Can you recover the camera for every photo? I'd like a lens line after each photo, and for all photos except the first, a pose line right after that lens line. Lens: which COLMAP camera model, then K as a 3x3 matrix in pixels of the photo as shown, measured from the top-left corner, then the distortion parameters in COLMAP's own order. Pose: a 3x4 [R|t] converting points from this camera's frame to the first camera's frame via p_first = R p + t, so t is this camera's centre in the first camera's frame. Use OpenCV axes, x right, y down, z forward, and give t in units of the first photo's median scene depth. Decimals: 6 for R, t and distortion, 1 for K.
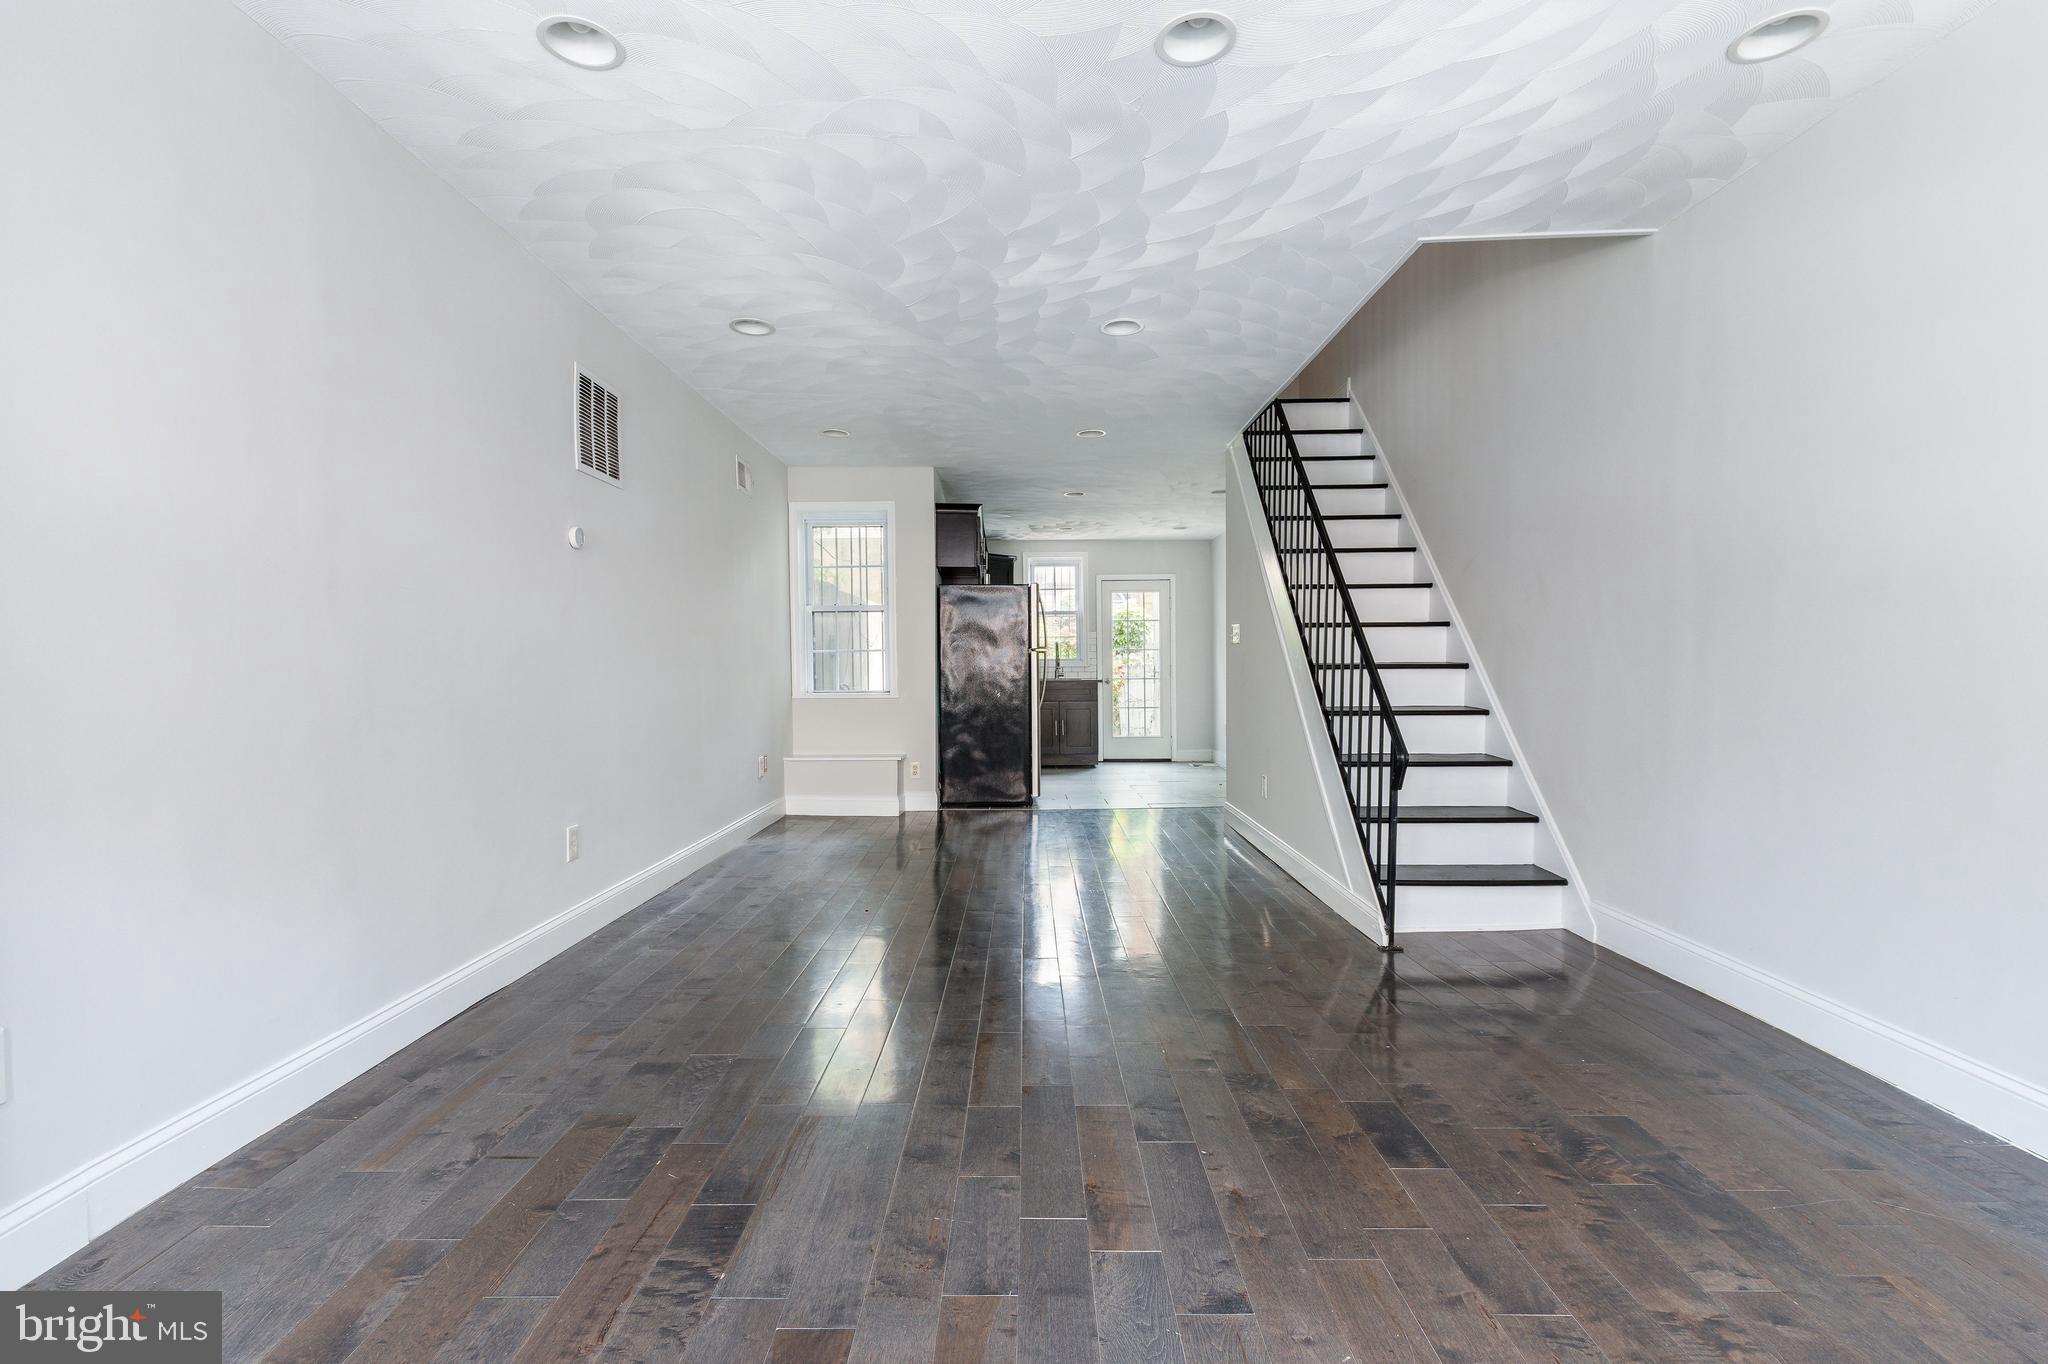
lens RADIAL K [[942.4, 0, 1026.6], [0, 942.4, 696.3], [0, 0, 1]] dist [0.000996, 0.000370]
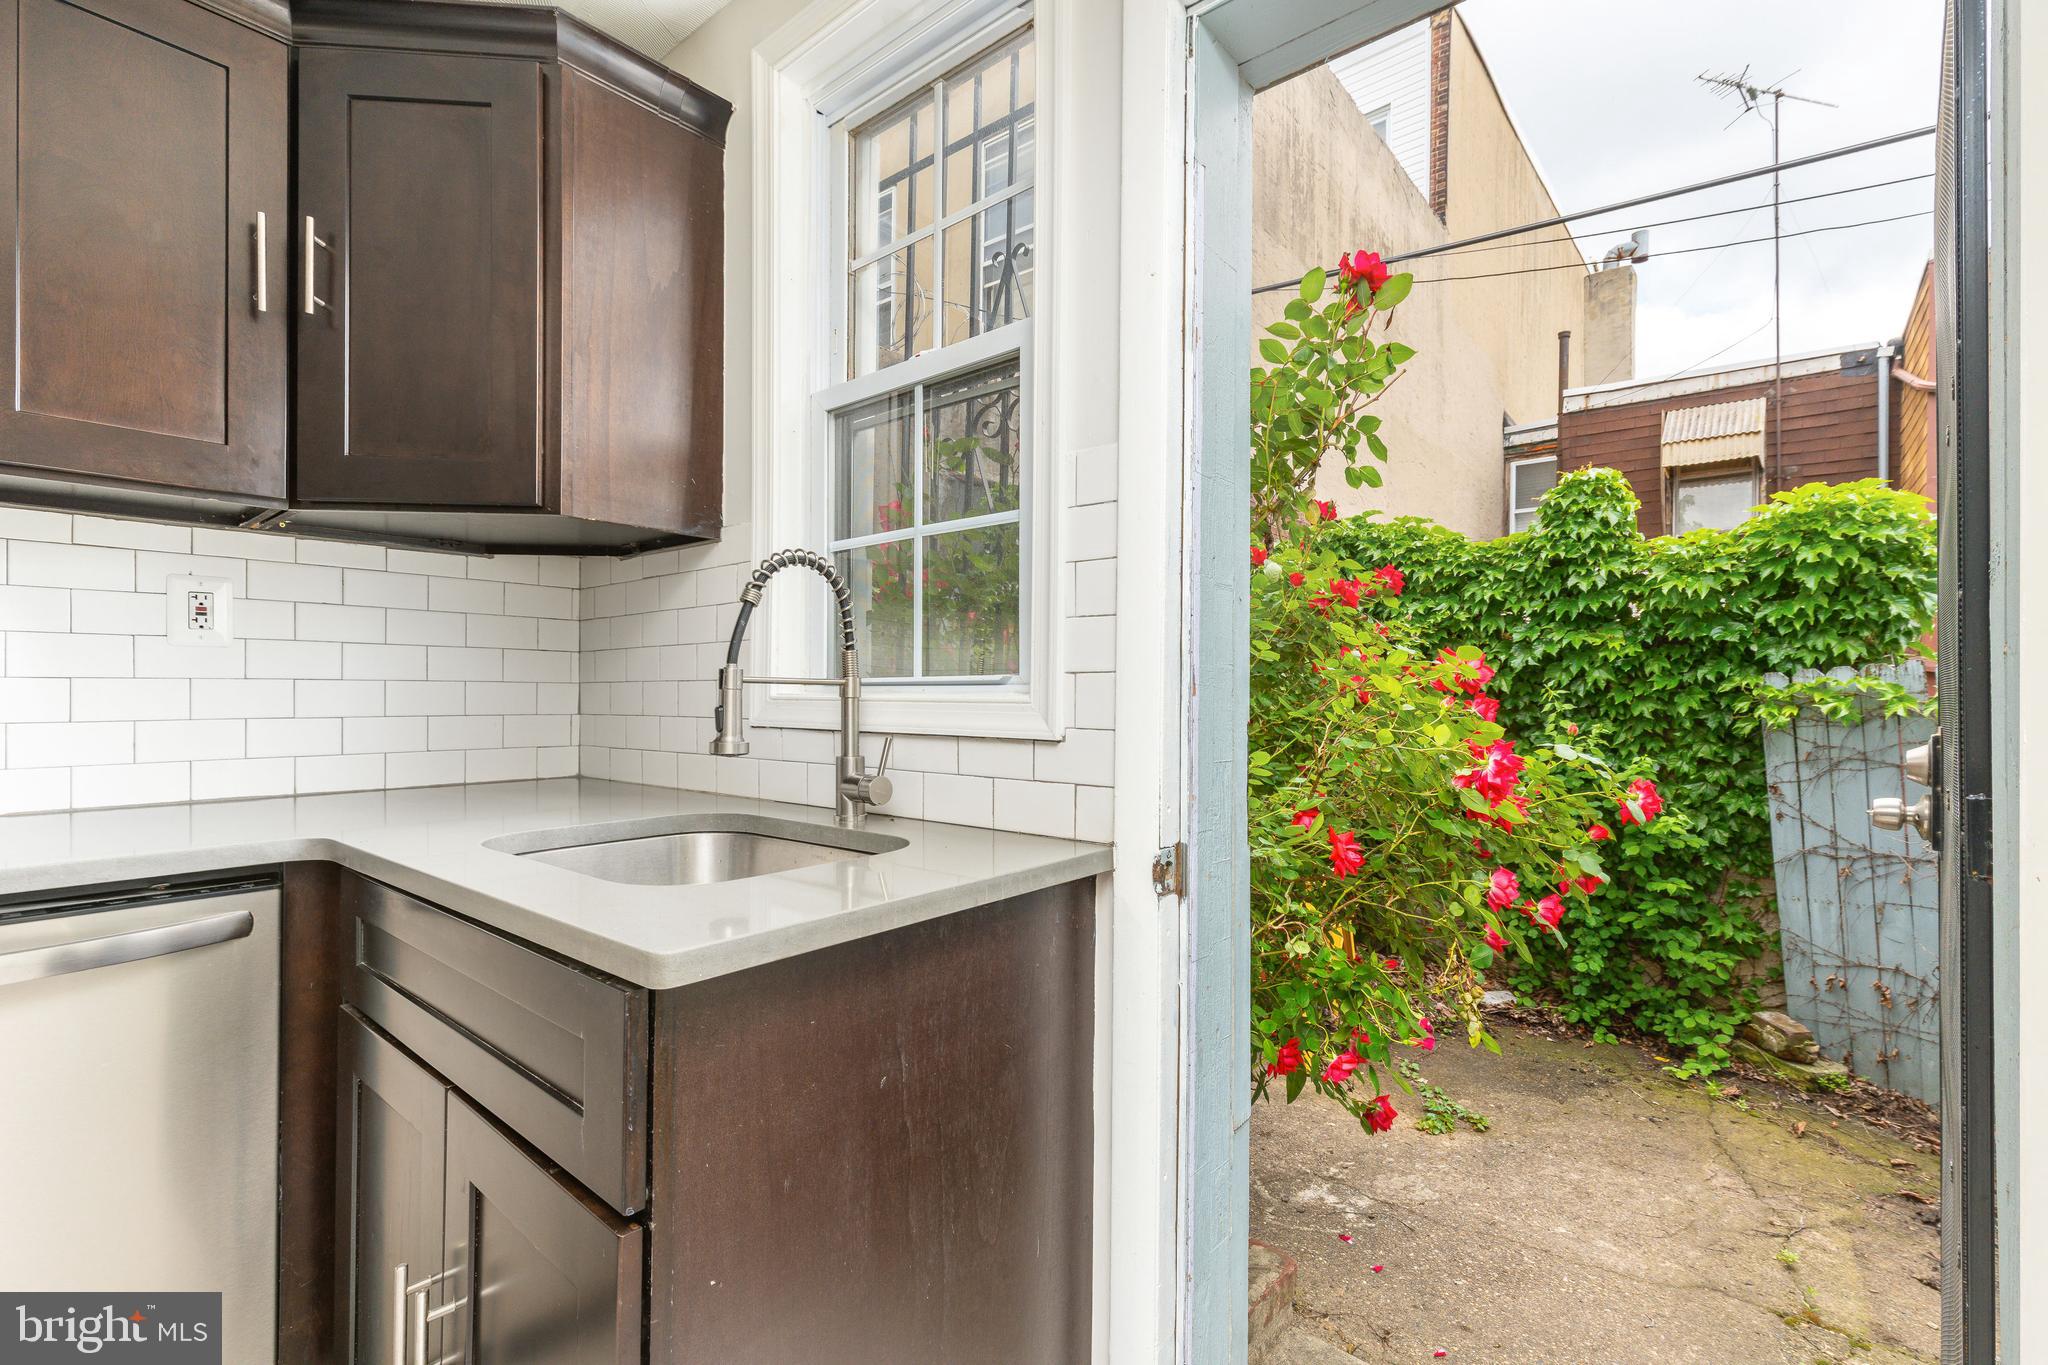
lens RADIAL K [[889.2, 0, 1025.6], [0, 889.2, 681.4], [0, 0, 1]] dist [0.002192, 0.000393]
pose [[0.760853, 0.004598, -0.648908, 0.458139], [-0.033461, 0.998923, -0.032155, -0.123923], [0.648061, 0.046178, 0.760187, 3.091552]]
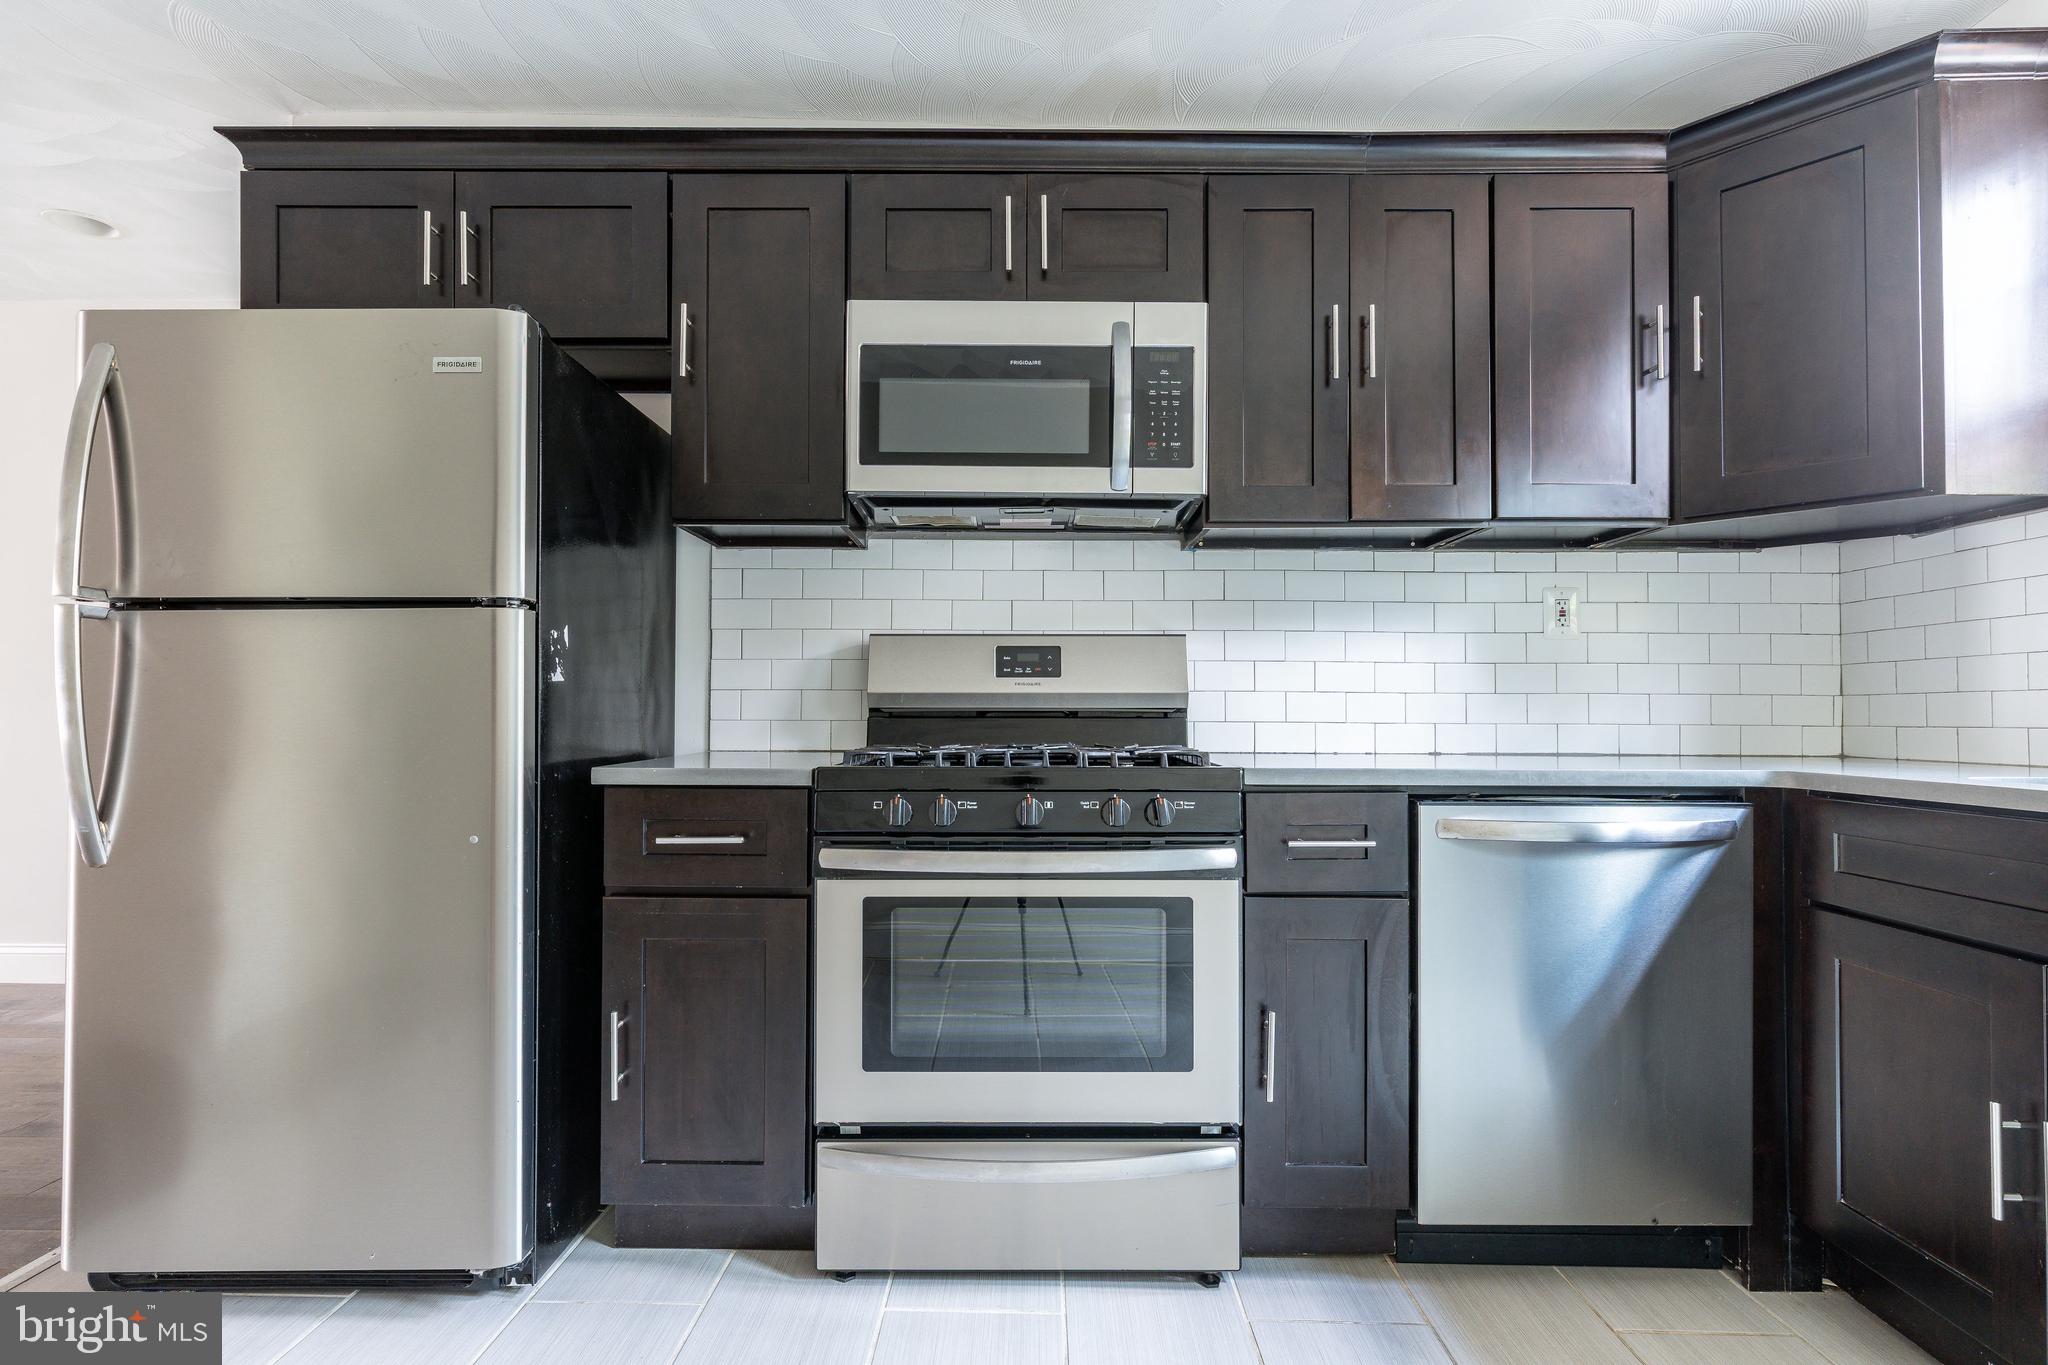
lens RADIAL K [[975.6, 0, 1040.5], [0, 975.6, 684.2], [0, 0, 1]] dist [0.000544, -0.000279]
pose [[-0.018569, -0.021483, -0.999597, 0.531050], [-0.038341, 0.999049, -0.020759, -0.077425], [0.999092, 0.037940, -0.019375, 2.773154]]
